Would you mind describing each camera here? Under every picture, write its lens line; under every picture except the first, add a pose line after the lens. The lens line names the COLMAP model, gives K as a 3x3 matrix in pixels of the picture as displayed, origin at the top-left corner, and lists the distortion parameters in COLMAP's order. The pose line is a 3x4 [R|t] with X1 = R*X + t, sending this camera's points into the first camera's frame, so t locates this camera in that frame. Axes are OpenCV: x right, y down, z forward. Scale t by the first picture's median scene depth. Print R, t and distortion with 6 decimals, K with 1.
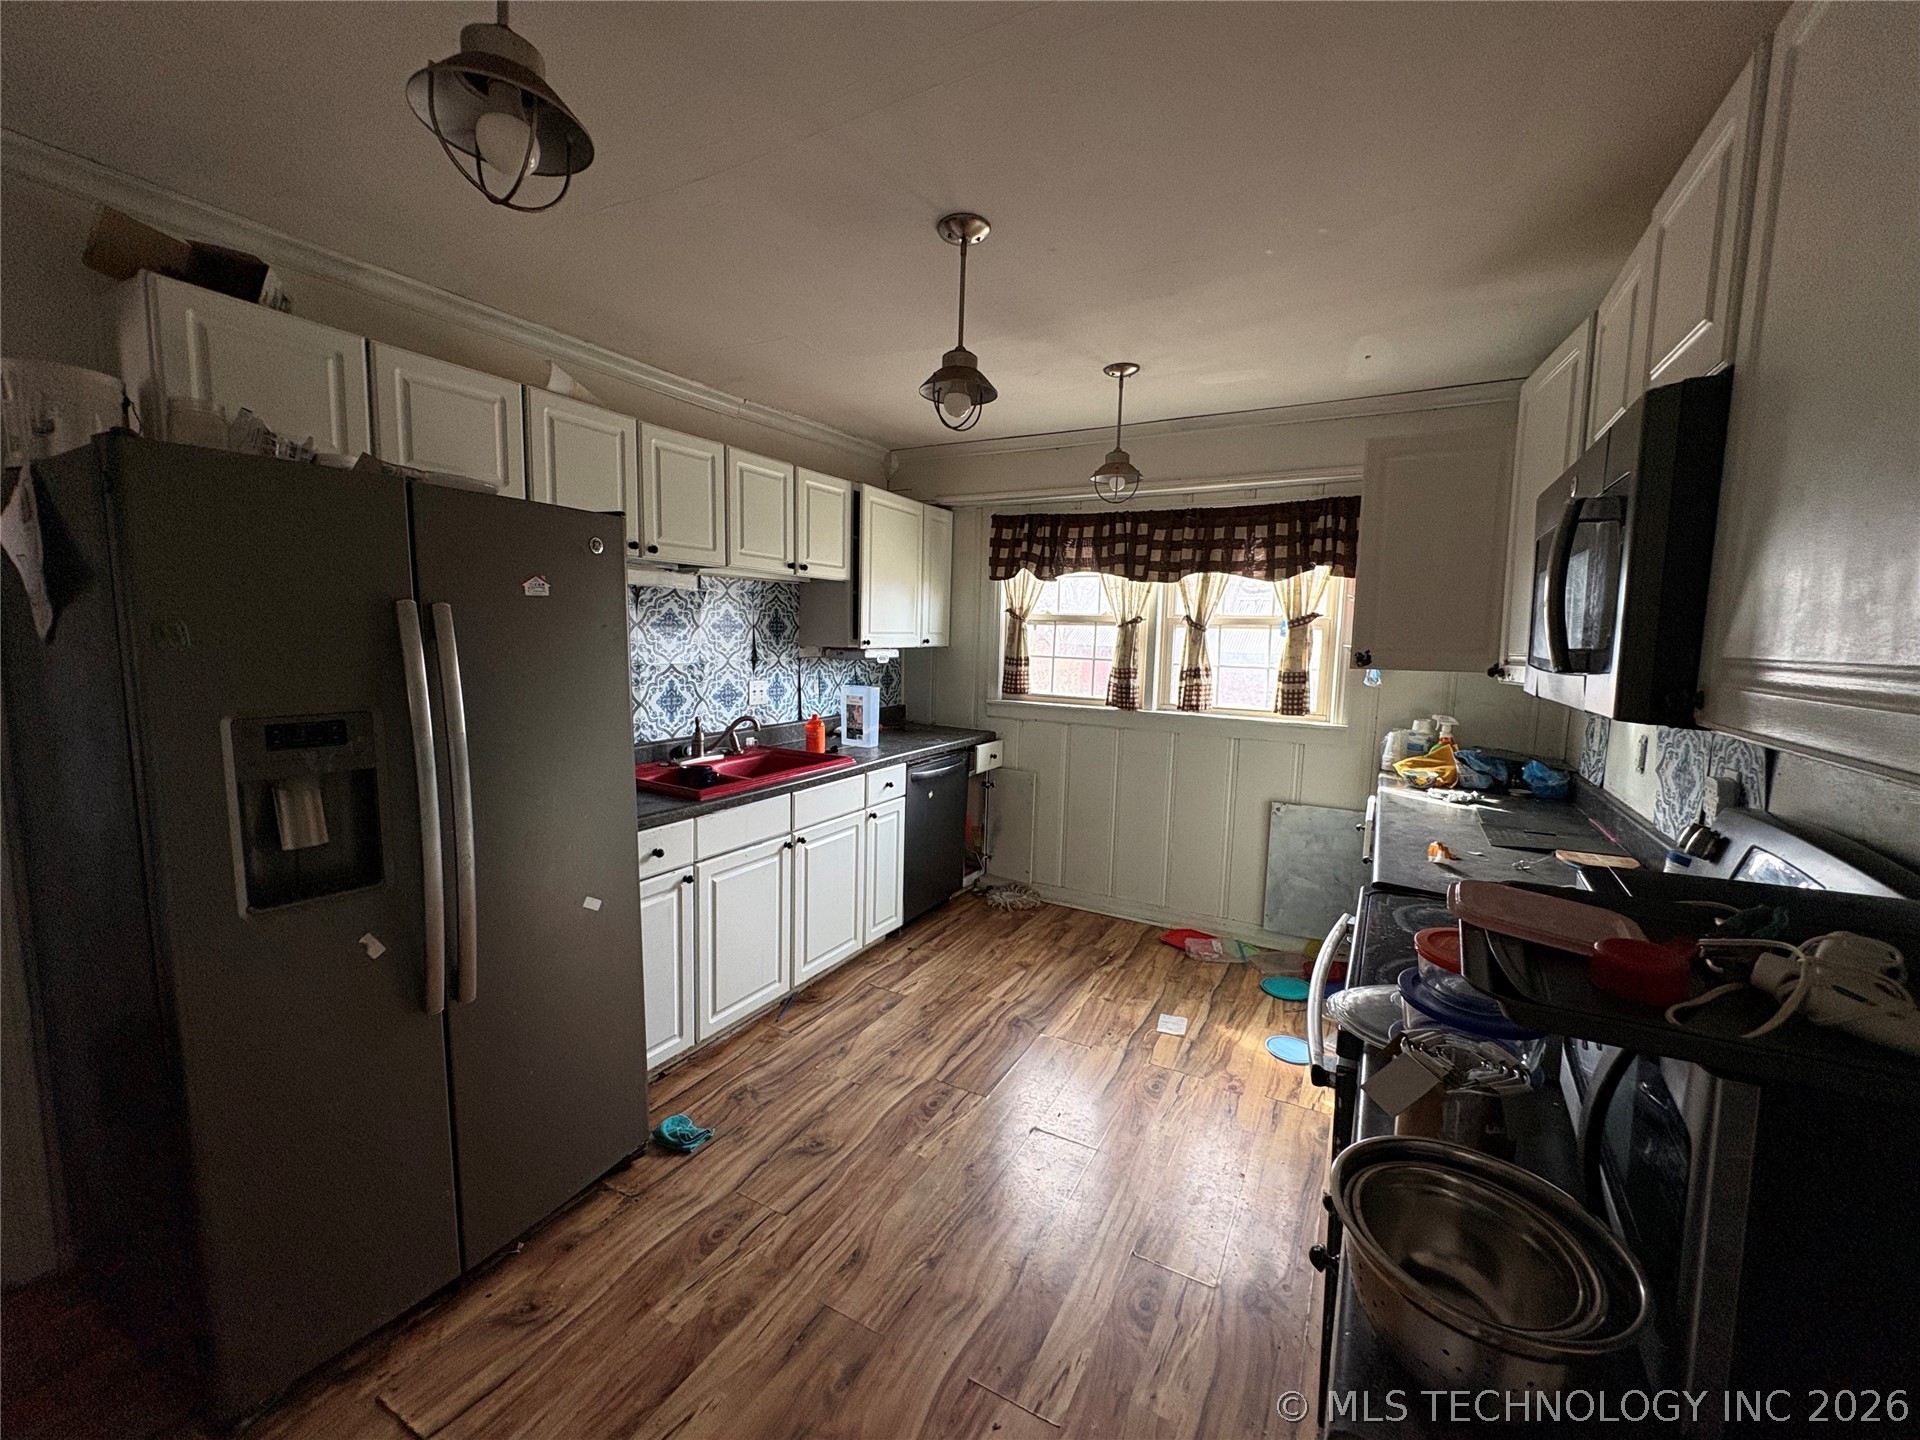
lens RADIAL K [[769.6, 0, 961.3], [0, 769.6, 718.5], [0, 0, 1]] dist [0.001142, 0.000259]
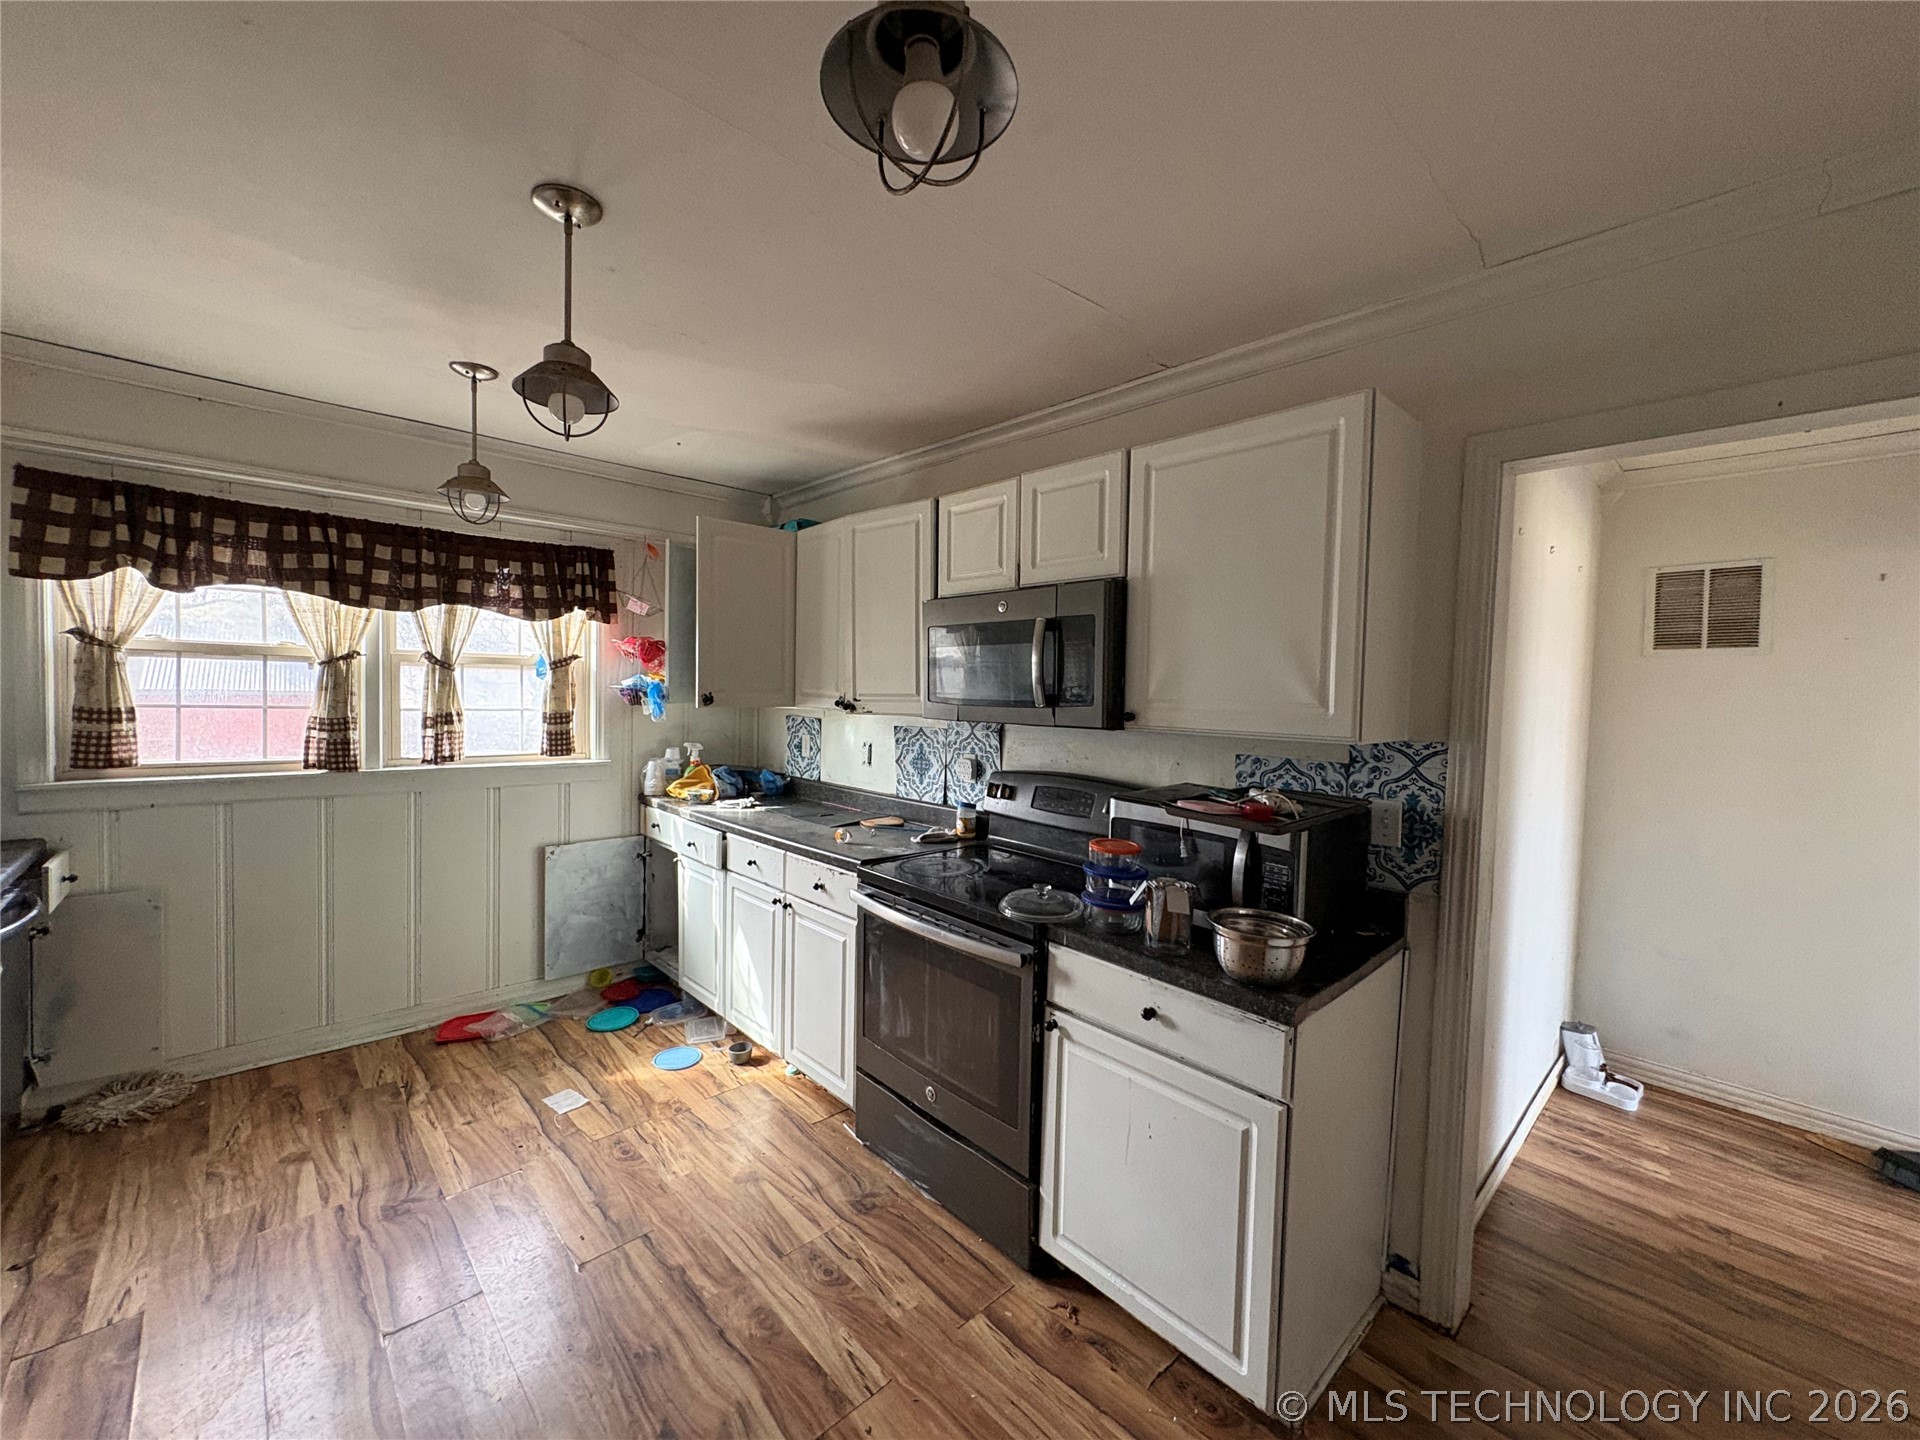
lens RADIAL K [[769.6, 0, 961.3], [0, 769.6, 718.5], [0, 0, 1]] dist [0.001142, 0.000259]
pose [[0.300353, -0.051202, 0.952453, -0.346174], [0.089111, 0.995697, 0.025426, -0.030060], [-0.949656, 0.077237, 0.303623, 0.188616]]
